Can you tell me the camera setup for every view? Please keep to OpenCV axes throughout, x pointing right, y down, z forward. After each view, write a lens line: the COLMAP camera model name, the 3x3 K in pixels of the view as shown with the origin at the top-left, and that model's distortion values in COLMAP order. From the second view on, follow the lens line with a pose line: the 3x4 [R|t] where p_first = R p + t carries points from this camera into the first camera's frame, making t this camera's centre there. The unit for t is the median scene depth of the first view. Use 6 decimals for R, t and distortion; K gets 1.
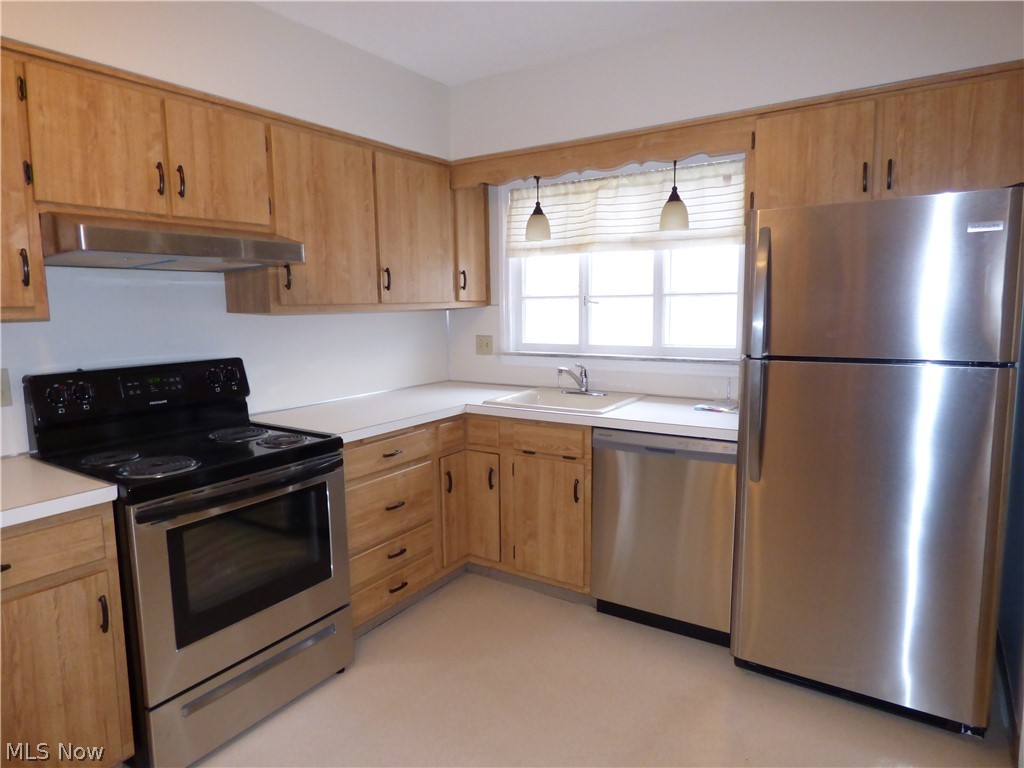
lens RADIAL K [[624.7, 0, 509.2], [0, 624.7, 381.0], [0, 0, 1]] dist [-0.021032, 0.002749]
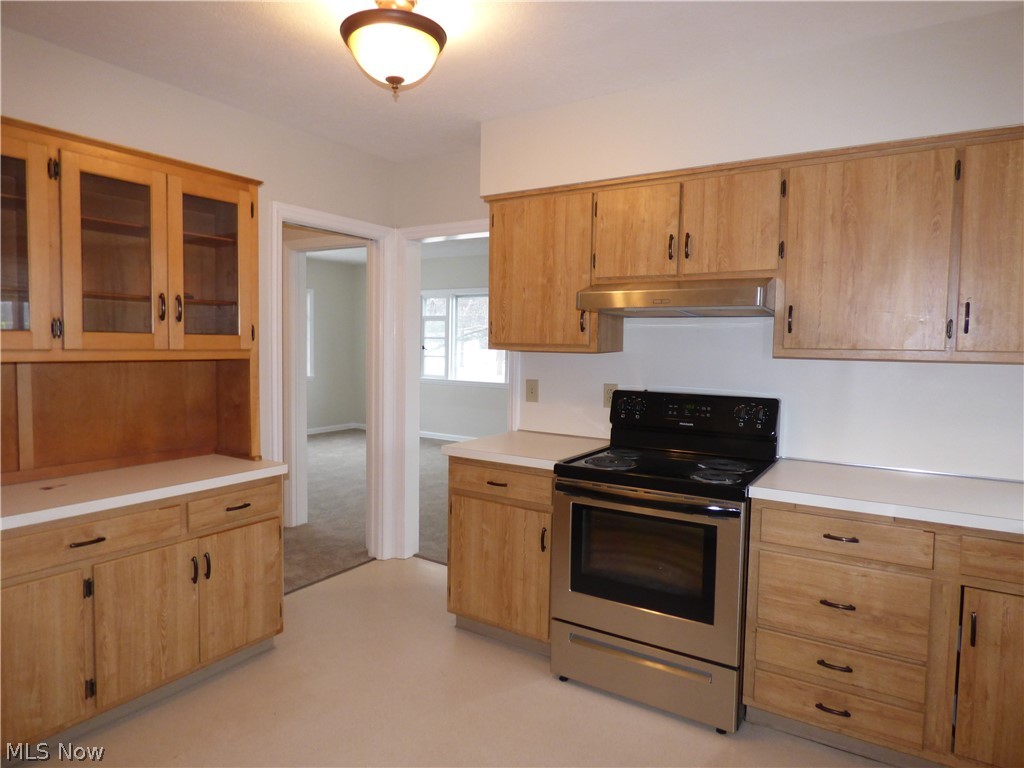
lens RADIAL K [[624.7, 0, 511.3], [0, 624.7, 384.5], [0, 0, 1]] dist [-0.021032, 0.002749]
pose [[0.011429, 0.078346, -0.996861, 0.561201], [-0.138437, 0.987449, 0.076019, -0.076189], [0.990305, 0.137133, 0.022132, 0.523866]]
